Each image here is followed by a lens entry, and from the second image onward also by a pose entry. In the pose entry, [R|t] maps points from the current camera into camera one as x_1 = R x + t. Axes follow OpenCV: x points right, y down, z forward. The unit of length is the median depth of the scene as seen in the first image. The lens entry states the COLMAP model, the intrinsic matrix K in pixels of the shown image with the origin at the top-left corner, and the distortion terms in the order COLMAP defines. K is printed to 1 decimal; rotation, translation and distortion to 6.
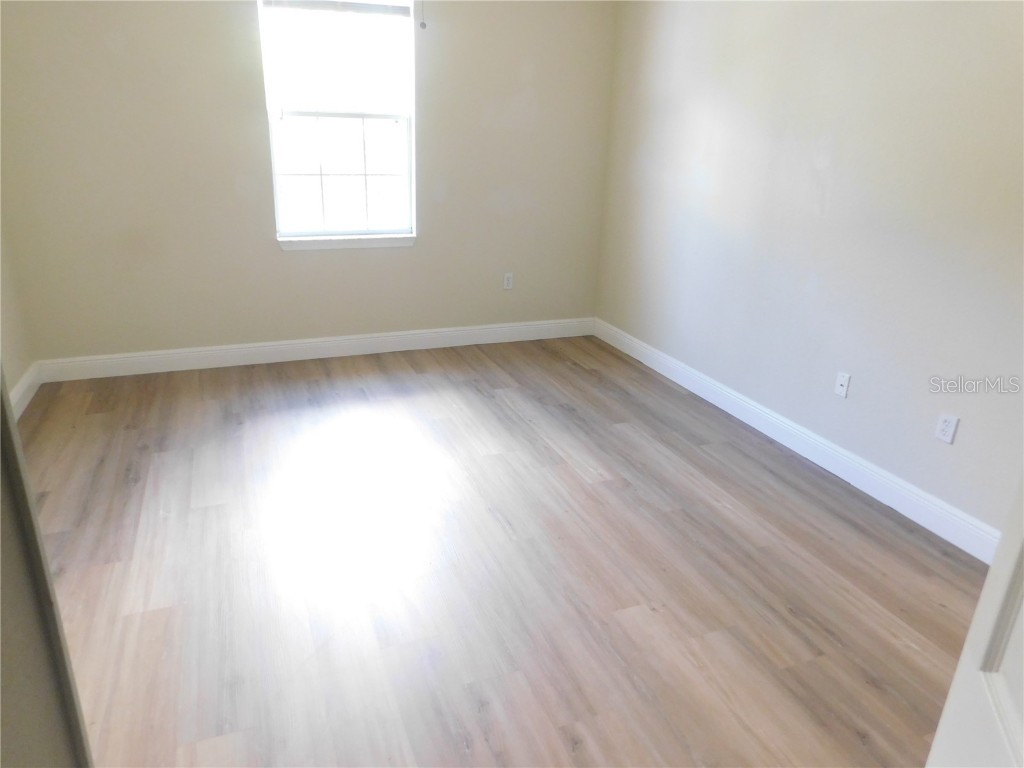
lens RADIAL K [[693.5, 0, 511.7], [0, 693.5, 394.1], [0, 0, 1]] dist [-0.013571, 0.000727]
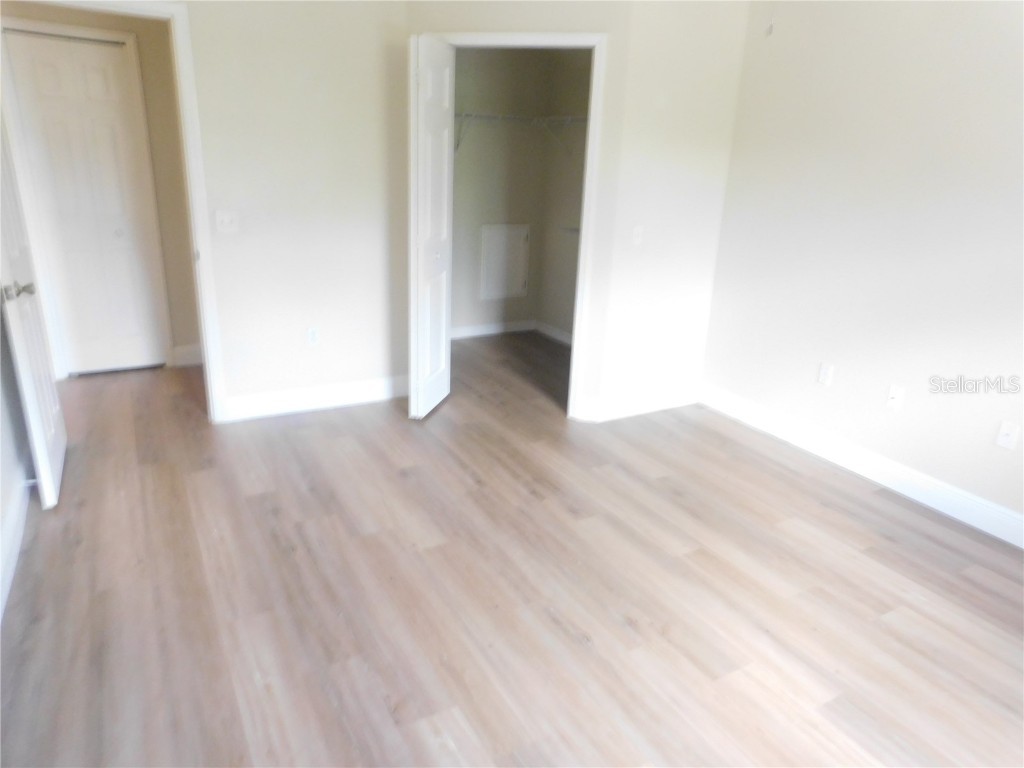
lens RADIAL K [[693.5, 0, 511.7], [0, 693.5, 394.1], [0, 0, 1]] dist [-0.013571, 0.000727]
pose [[-0.988300, -0.032284, -0.149063, 0.195739], [-0.120316, 0.765674, 0.631876, -0.581959], [0.093735, 0.642418, -0.760600, 1.530807]]
